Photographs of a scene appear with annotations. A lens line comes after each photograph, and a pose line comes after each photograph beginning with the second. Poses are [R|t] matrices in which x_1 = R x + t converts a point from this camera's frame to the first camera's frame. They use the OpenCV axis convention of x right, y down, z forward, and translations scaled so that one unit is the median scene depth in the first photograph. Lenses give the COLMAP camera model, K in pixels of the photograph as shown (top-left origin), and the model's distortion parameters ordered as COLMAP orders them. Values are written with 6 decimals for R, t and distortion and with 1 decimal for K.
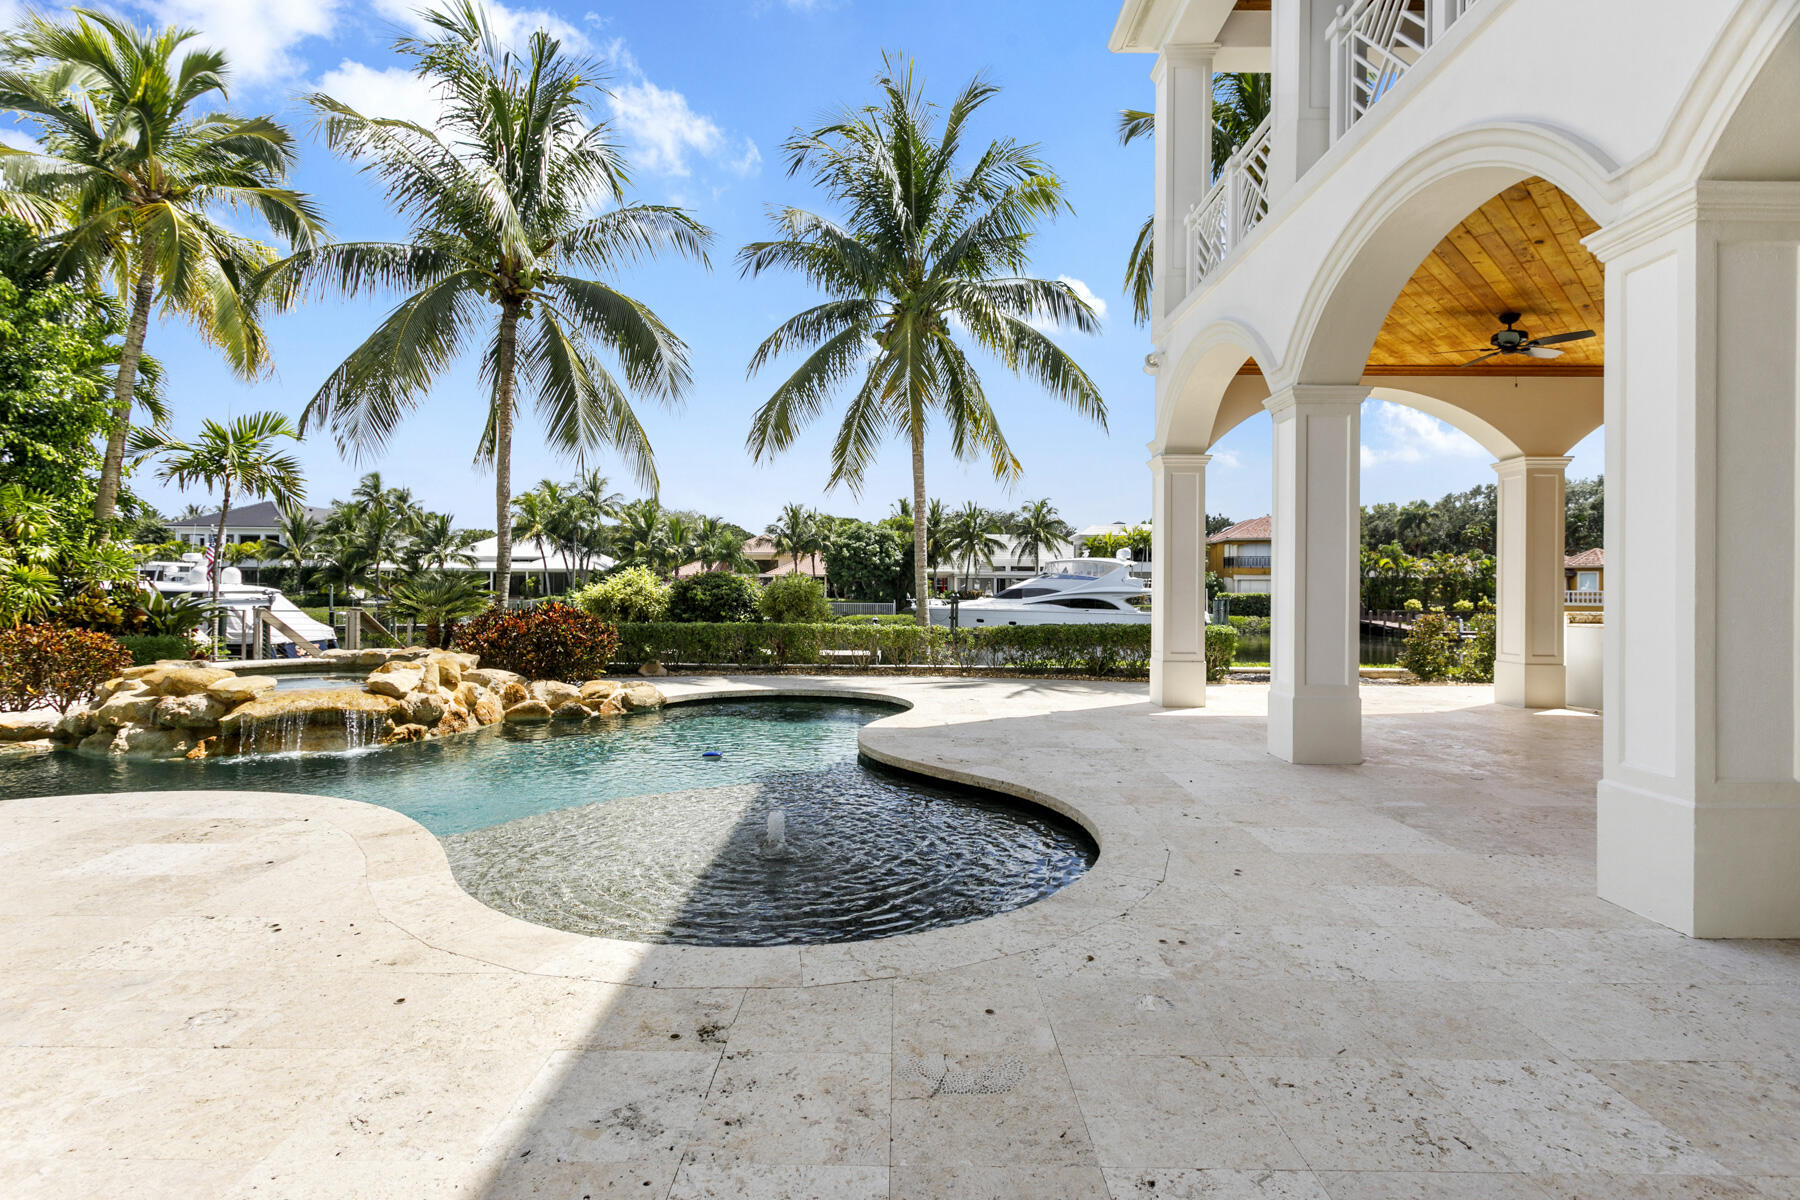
lens RADIAL K [[869.2, 0, 908.0], [0, 869.2, 597.8], [0, 0, 1]] dist [0.003430, 0.000455]
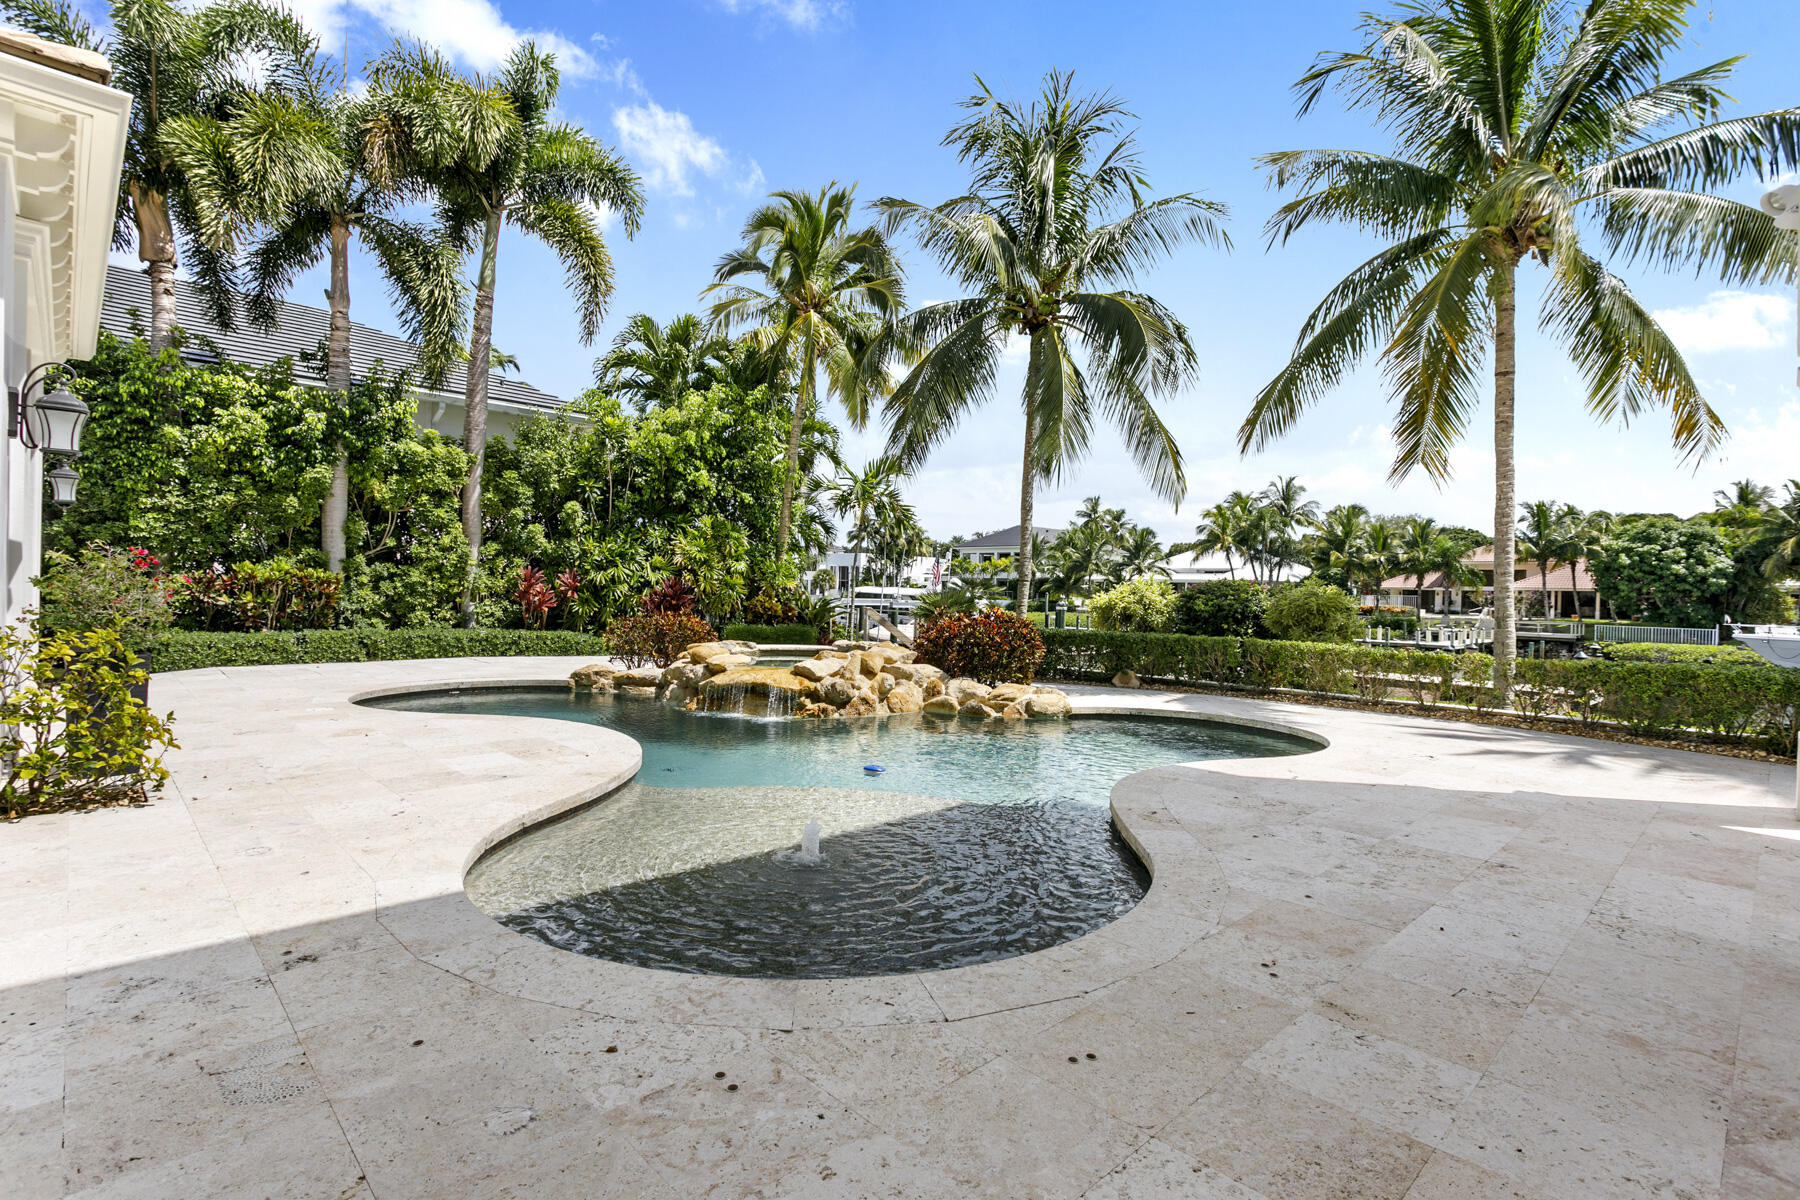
lens RADIAL K [[869.2, 0, 892.4], [0, 869.2, 590.9], [0, 0, 1]] dist [0.003430, 0.000455]
pose [[0.688168, 0.010617, -0.725474, 0.191811], [-0.026615, 0.999589, -0.010618, 0.000206], [0.725063, 0.026616, 0.688168, 0.127113]]
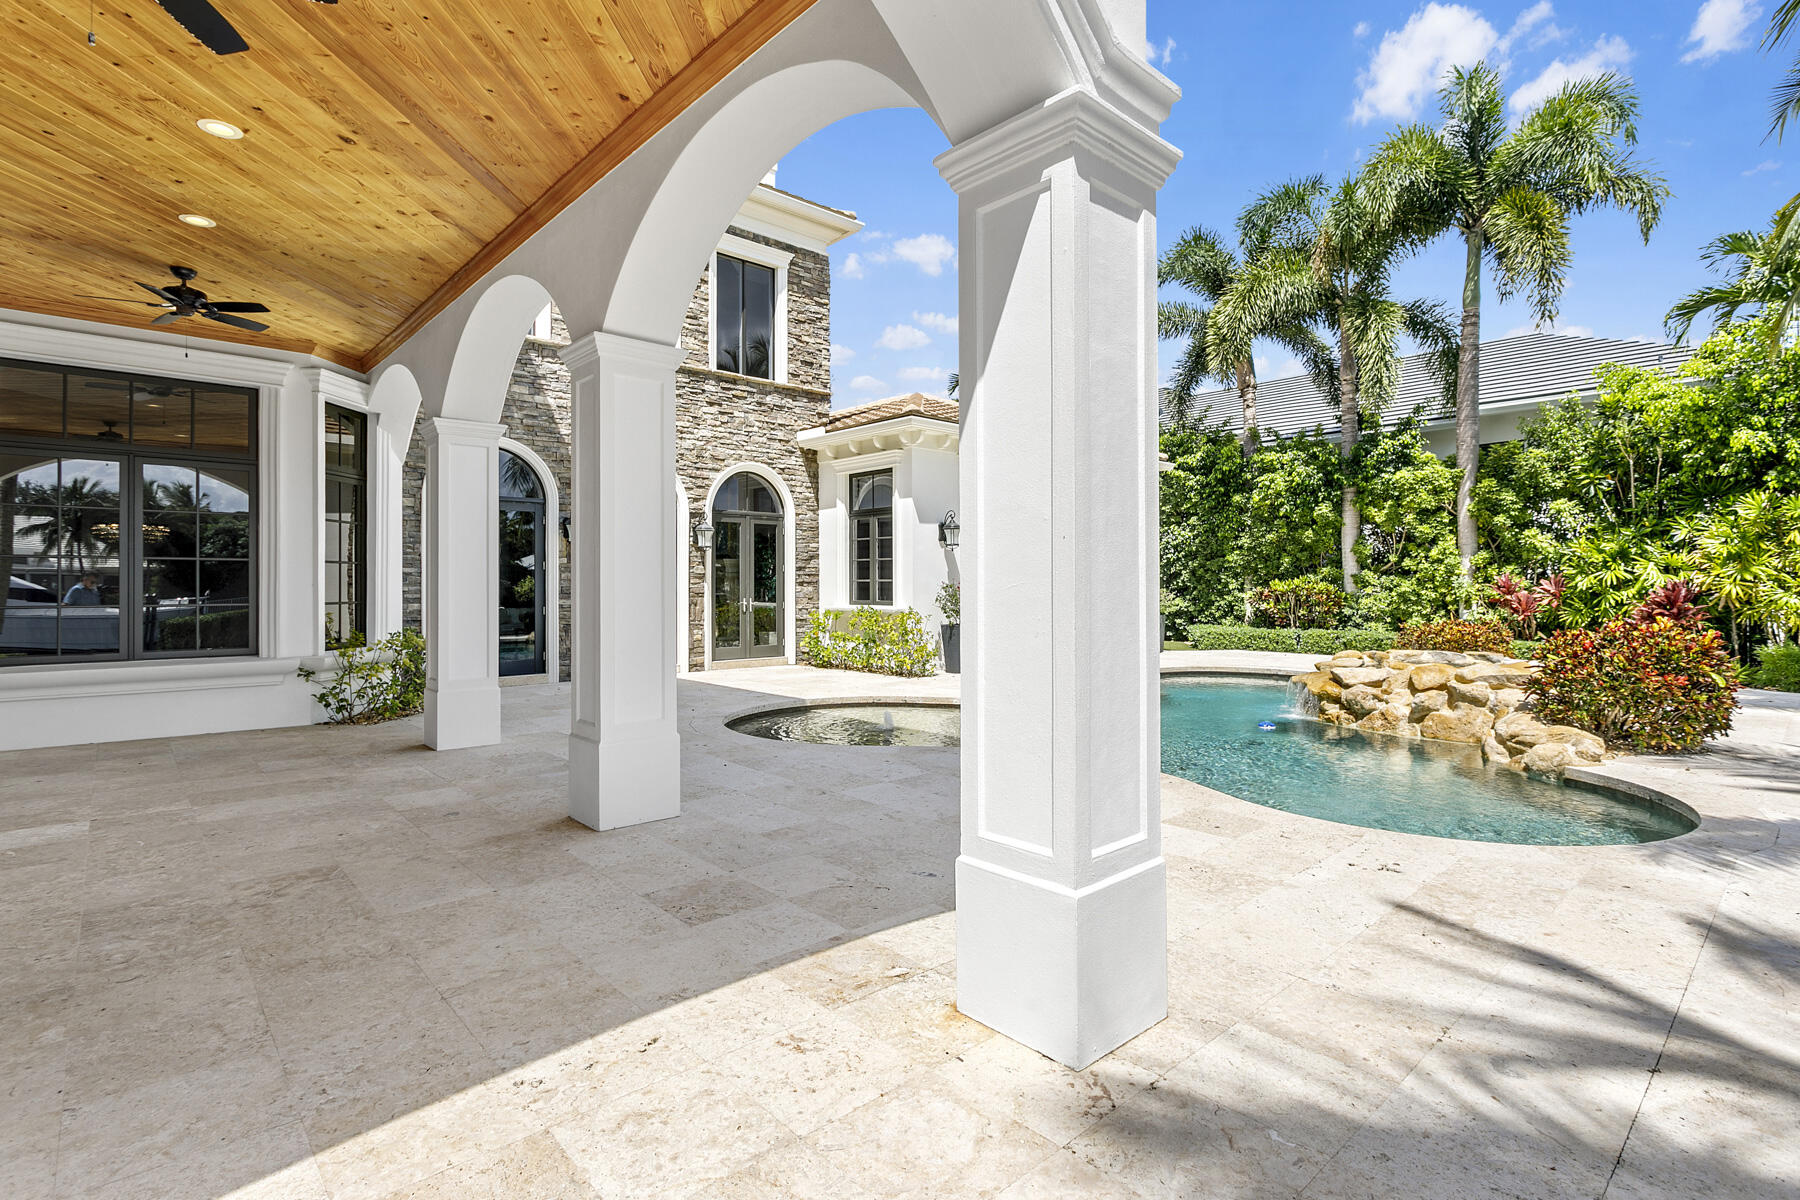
lens RADIAL K [[869.2, 0, 899.4], [0, 869.2, 595.7], [0, 0, 1]] dist [0.003430, 0.000455]
pose [[-0.738249, 0.004512, -0.674514, 0.344391], [-0.007461, 0.999862, 0.014854, -0.011756], [0.674488, 0.015999, -0.738113, 0.768062]]
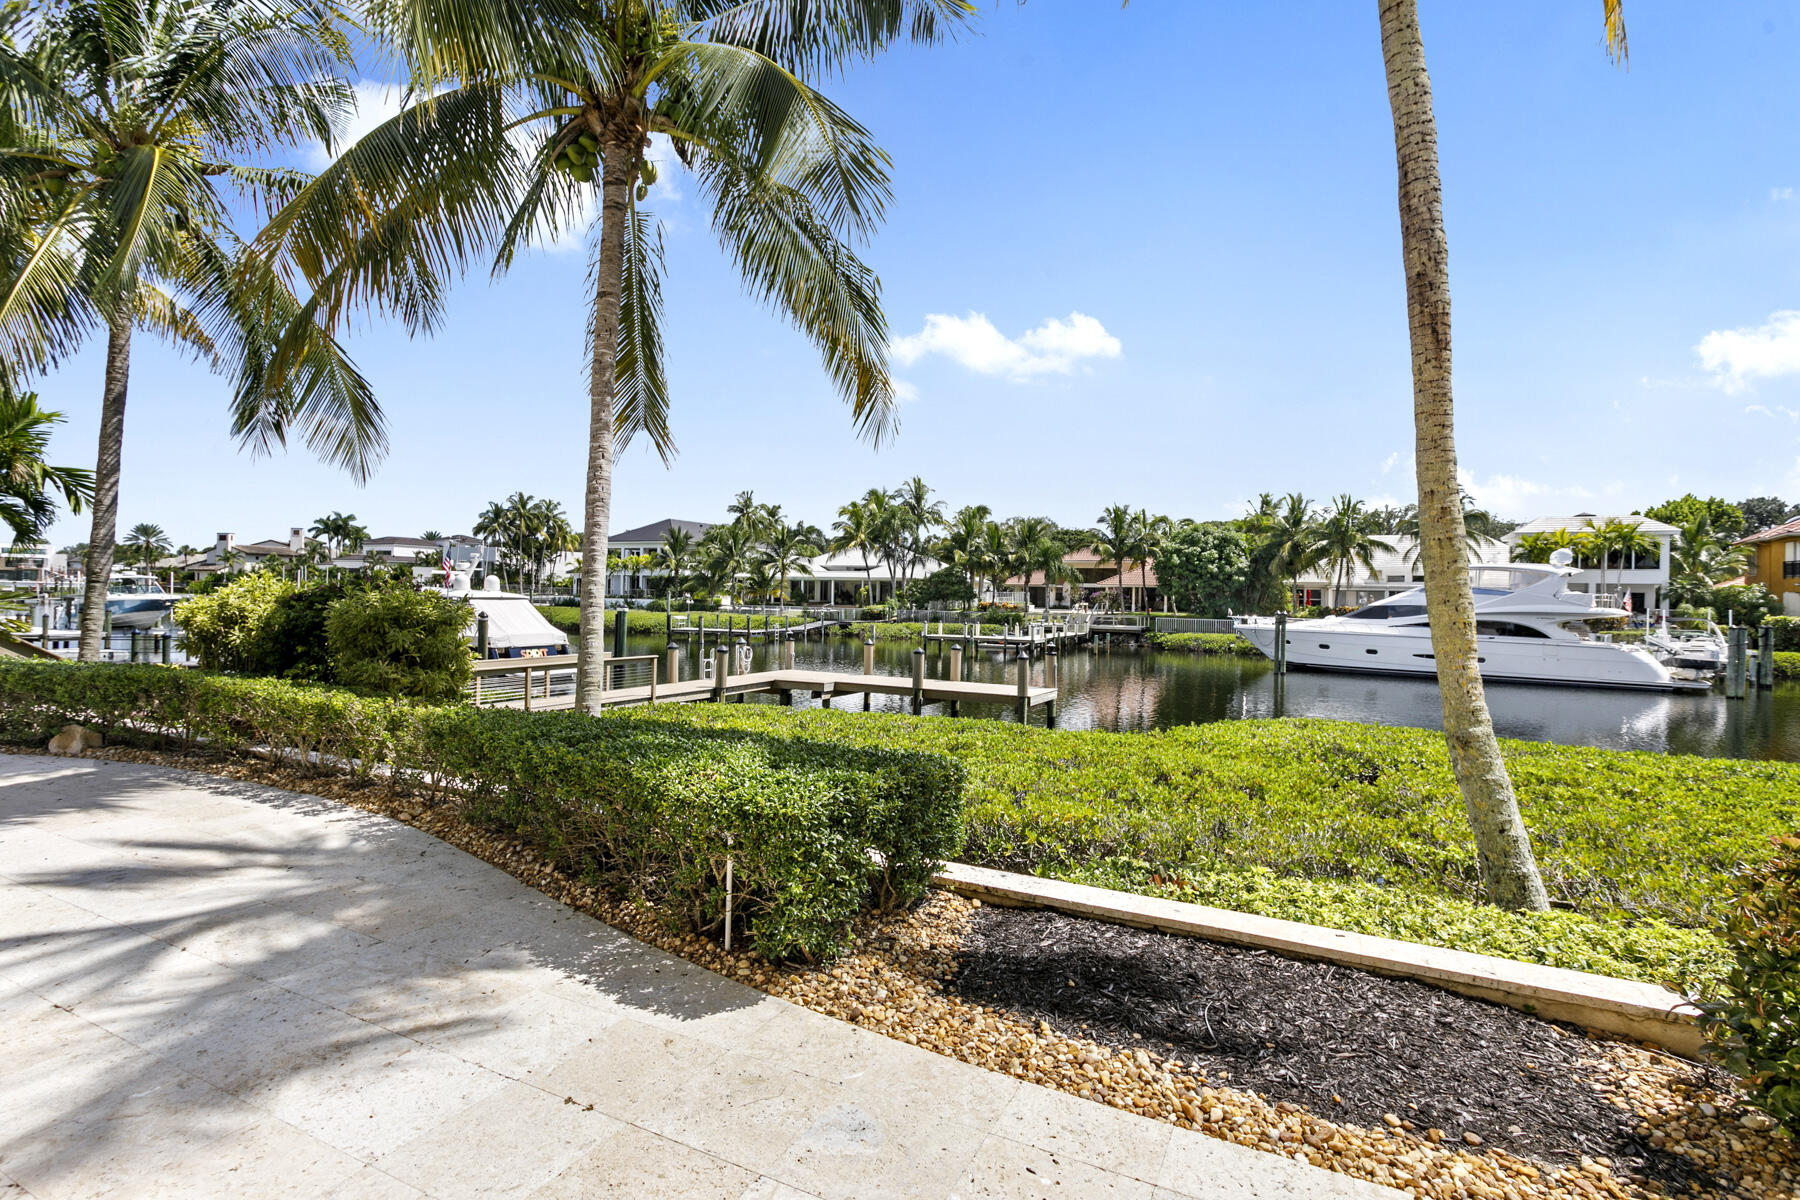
lens RADIAL K [[869.2, 0, 922.3], [0, 869.2, 620.0], [0, 0, 1]] dist [0.003430, 0.000455]
pose [[0.895081, 0.023374, -0.445291, 0.423439], [-0.016950, 0.999687, 0.018405, -0.020655], [0.445582, -0.008926, 0.895197, 0.619285]]
